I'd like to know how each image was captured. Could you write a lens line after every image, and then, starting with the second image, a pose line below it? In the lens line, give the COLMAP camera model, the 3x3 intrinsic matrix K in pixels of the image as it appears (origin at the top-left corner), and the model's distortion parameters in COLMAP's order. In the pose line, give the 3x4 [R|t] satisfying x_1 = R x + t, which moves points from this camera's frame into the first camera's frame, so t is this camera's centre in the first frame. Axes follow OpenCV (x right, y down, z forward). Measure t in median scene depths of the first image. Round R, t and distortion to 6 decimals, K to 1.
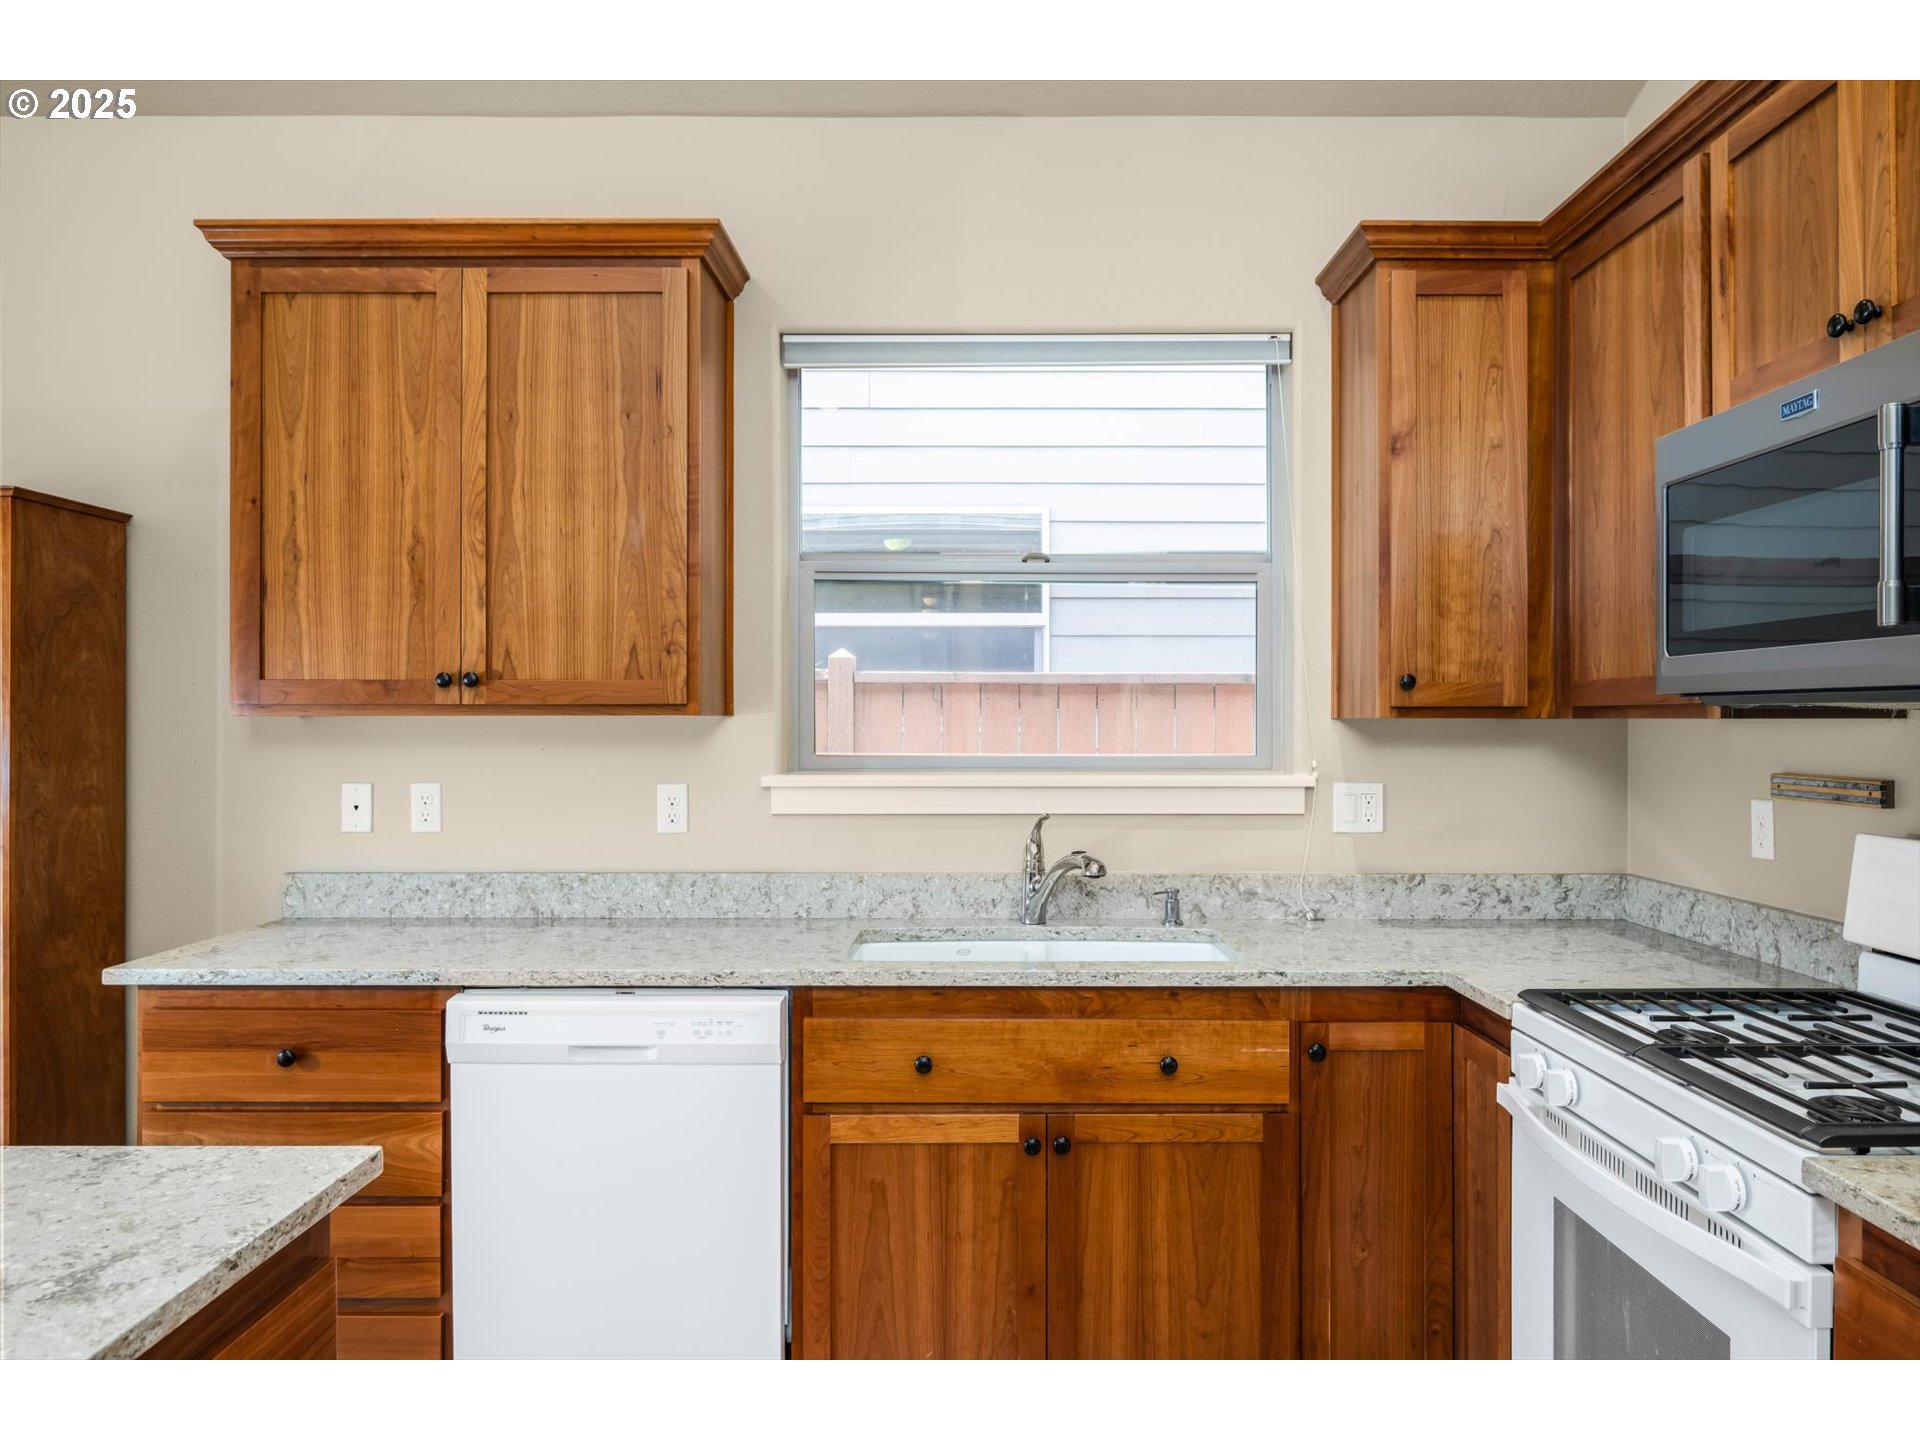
lens RADIAL K [[1328.8, 0, 990.3], [0, 1328.8, 715.4], [0, 0, 1]] dist [-0.001298, 0.003505]
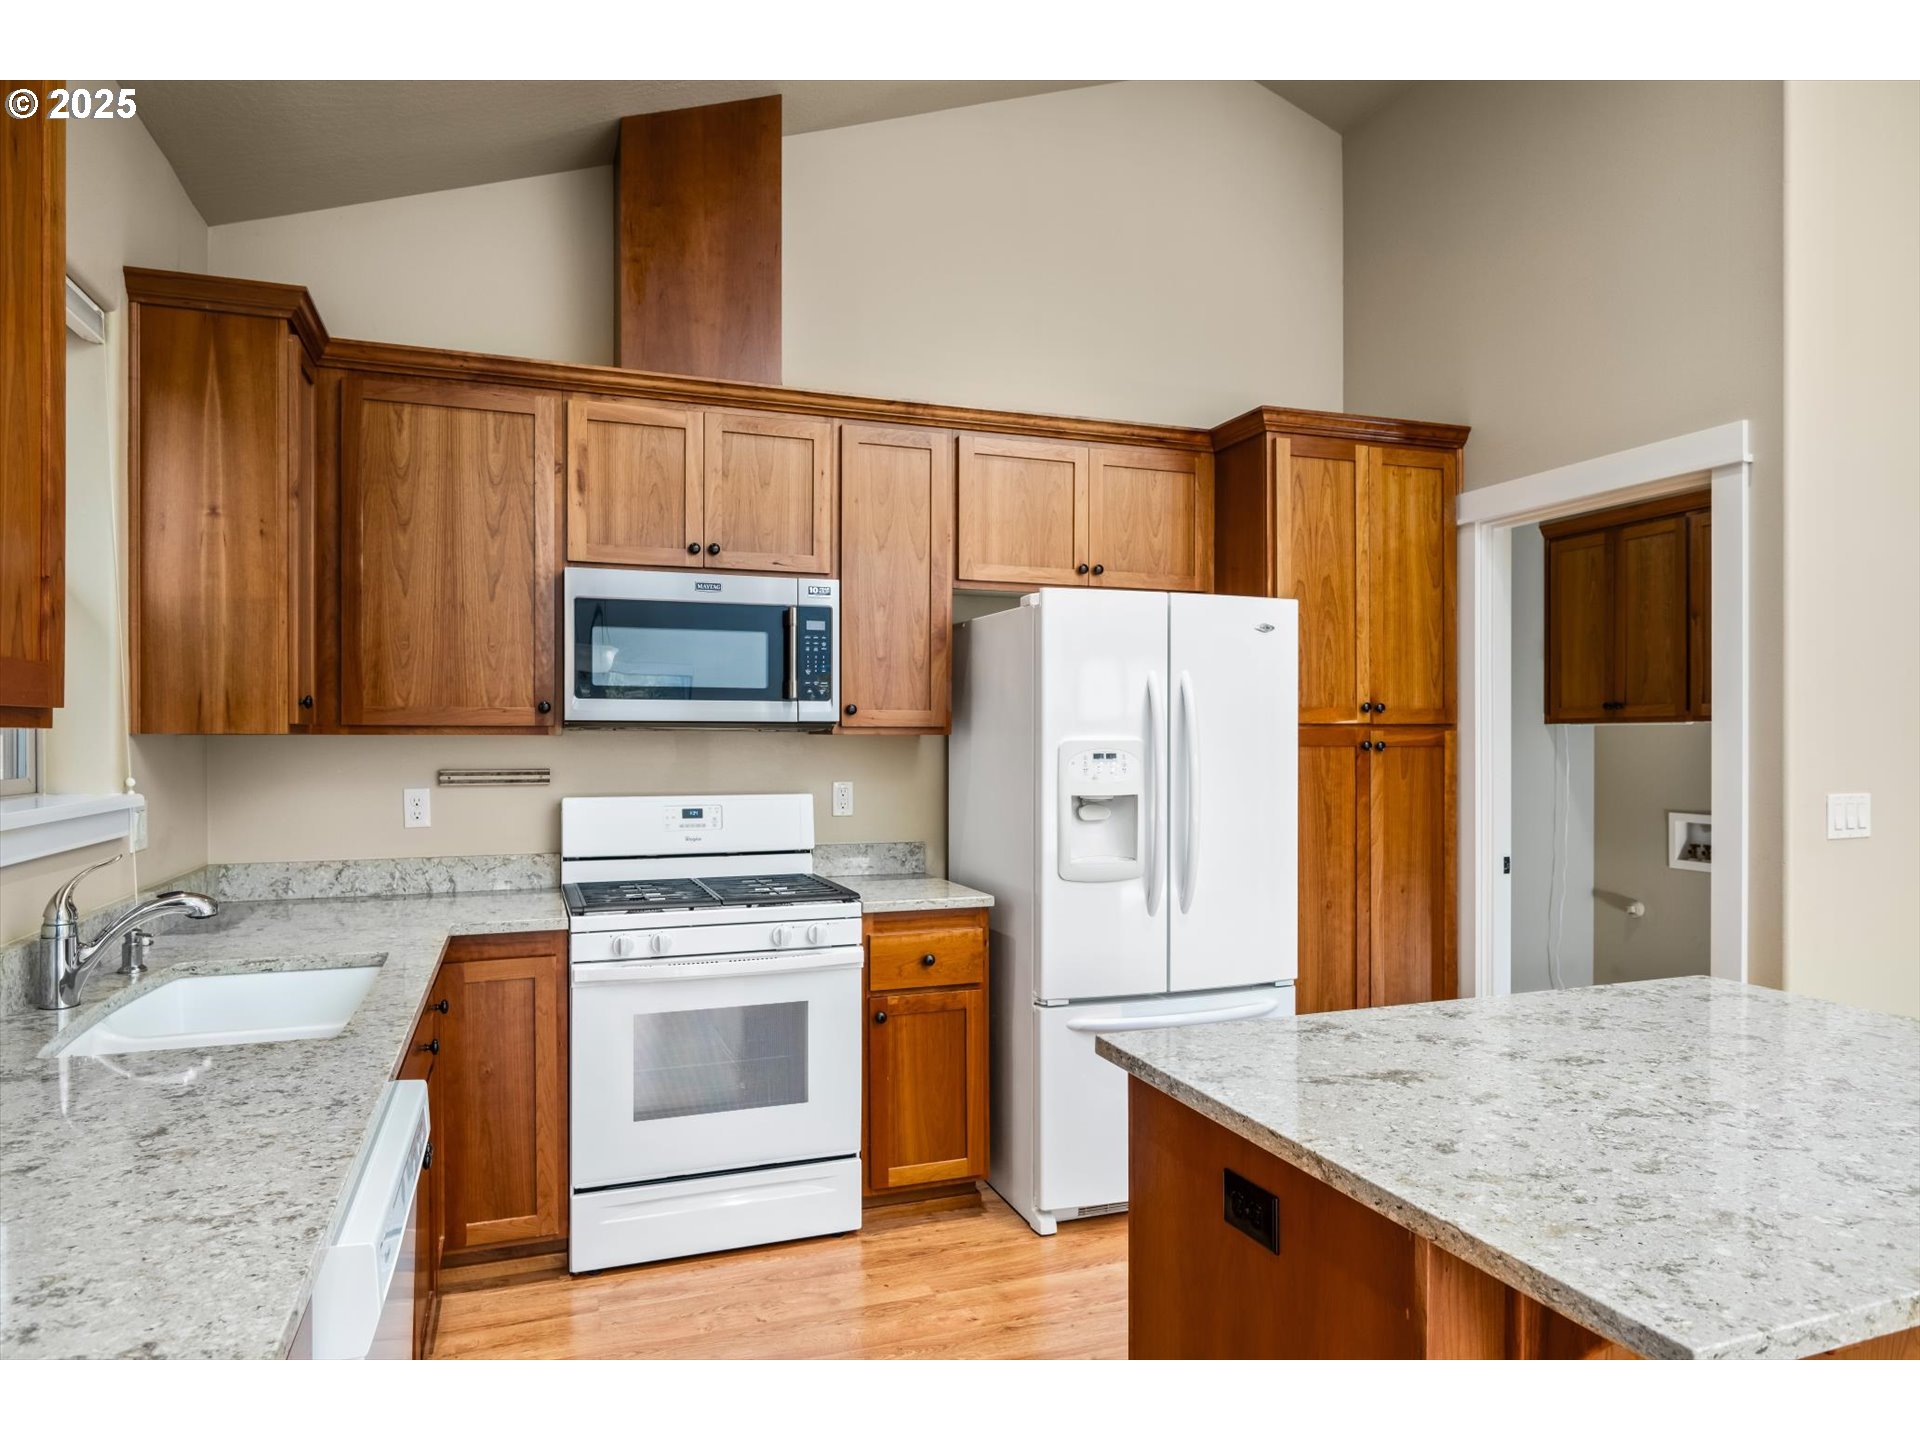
lens RADIAL K [[1180.4, 0, 962.6], [0, 1180.4, 743.5], [0, 0, 1]] dist [-0.006220, -0.004259]
pose [[-0.341041, -0.006975, 0.940023, -0.825283], [-0.004078, 0.999974, 0.005941, 0.002023], [-0.940040, -0.001808, -0.341060, 0.809618]]
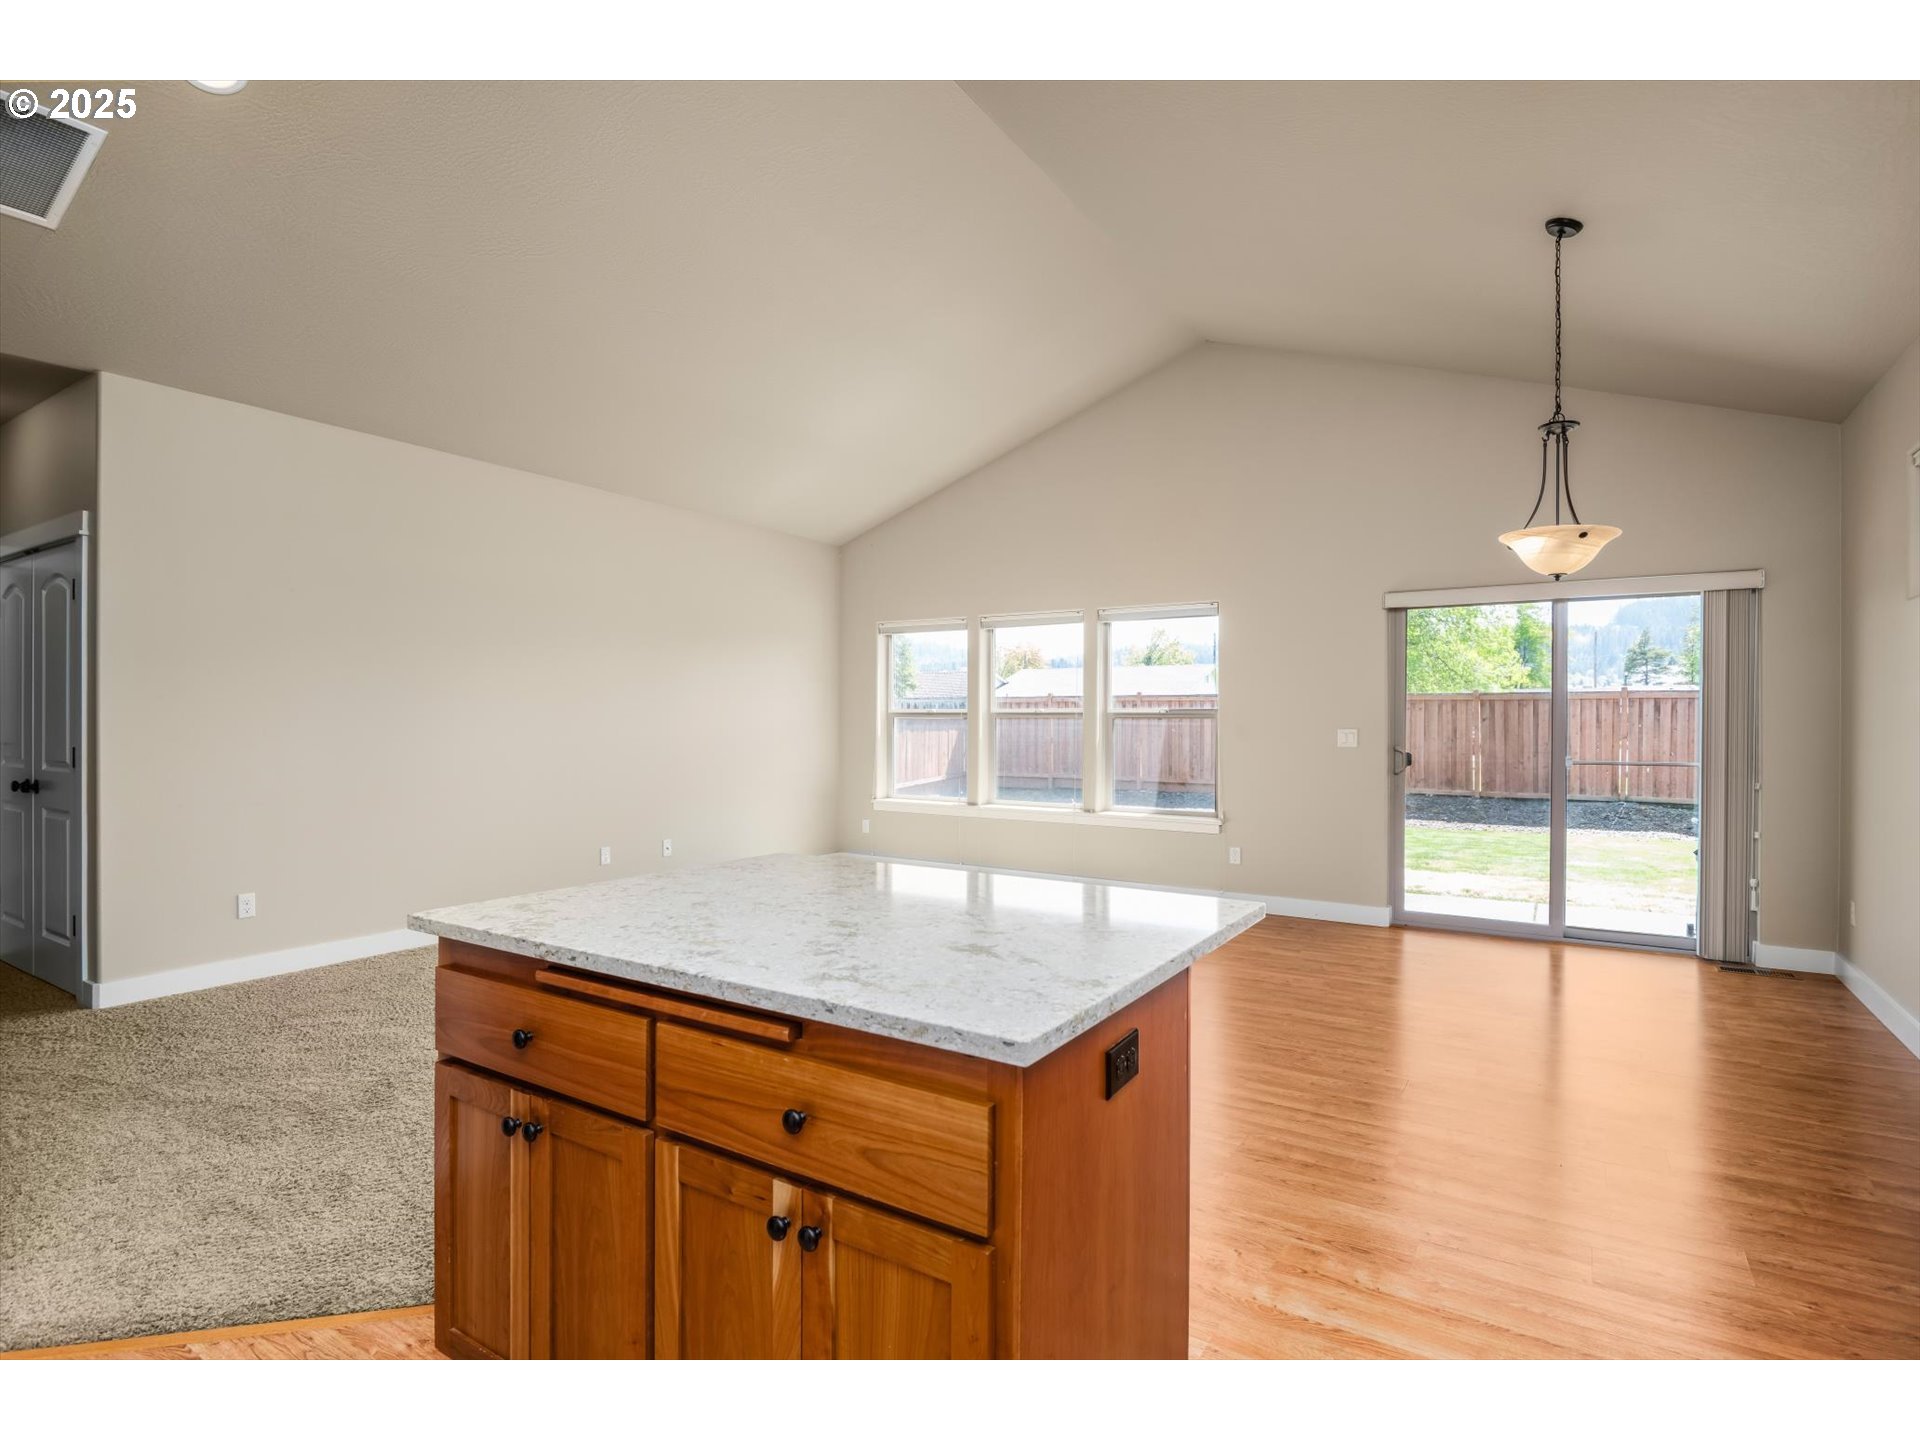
lens RADIAL K [[963.9, 0, 955.0], [0, 963.9, 731.3], [0, 0, 1]] dist [0.001072, 0.000379]
pose [[-0.545707, 0.007933, -0.837939, 0.107088], [0.000753, 0.999959, 0.008977, 0.037453], [0.837976, 0.004268, -0.545691, 0.705752]]
